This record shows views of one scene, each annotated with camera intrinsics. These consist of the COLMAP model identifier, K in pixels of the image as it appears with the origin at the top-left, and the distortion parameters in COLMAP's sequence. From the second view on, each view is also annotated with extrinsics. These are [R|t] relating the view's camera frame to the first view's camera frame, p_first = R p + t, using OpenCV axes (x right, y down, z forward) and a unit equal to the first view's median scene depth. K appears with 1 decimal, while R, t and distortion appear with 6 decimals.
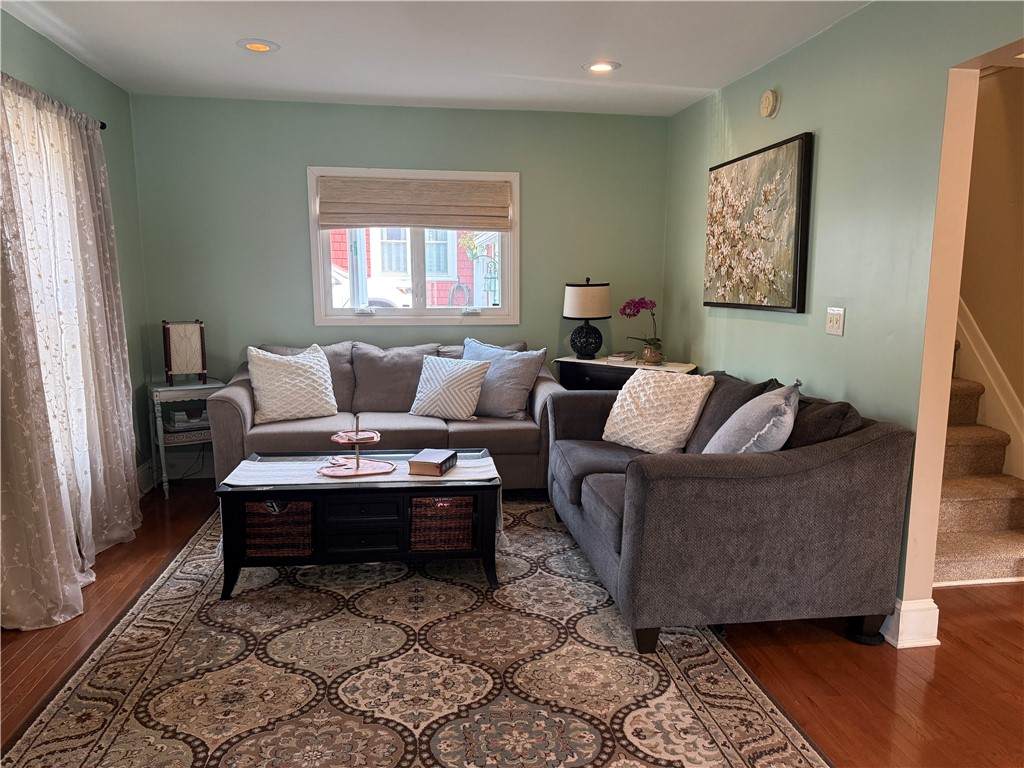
lens RADIAL K [[717.6, 0, 513.2], [0, 717.6, 391.3], [0, 0, 1]] dist [0.034811, -0.002202]
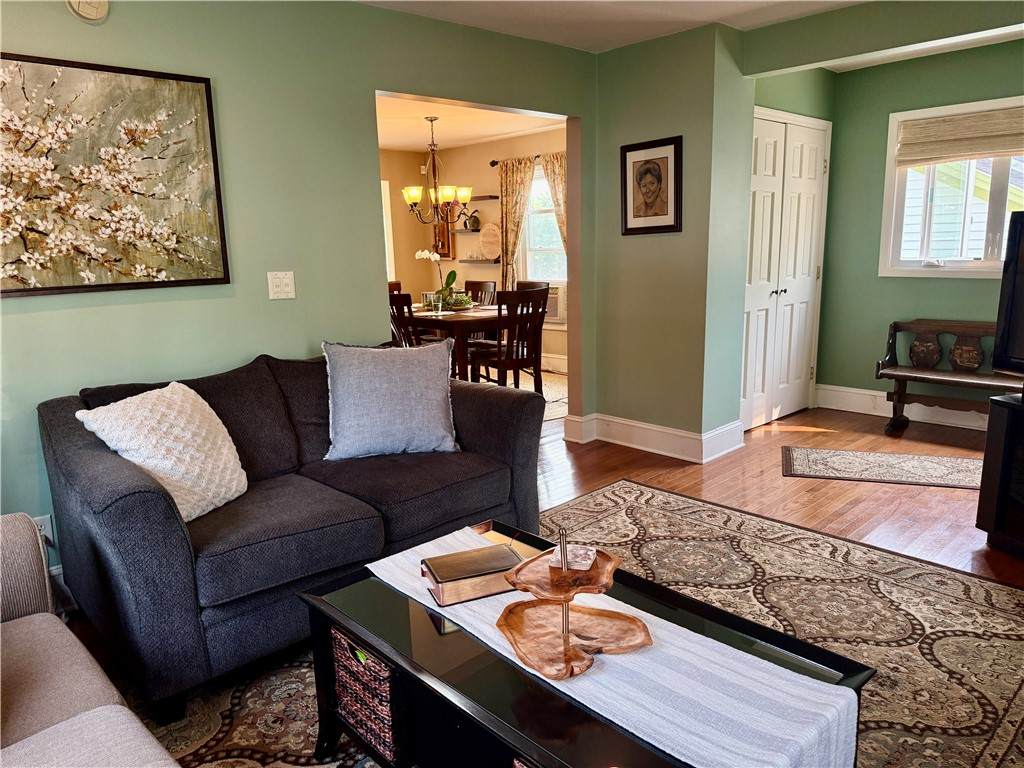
lens RADIAL K [[717.6, 0, 514.5], [0, 717.6, 378.3], [0, 0, 1]] dist [0.034811, -0.002202]
pose [[-0.574769, -0.153729, 0.803746, -0.542234], [0.147027, 0.946812, 0.286234, -0.196723], [-0.804999, 0.282691, -0.521596, 1.186383]]
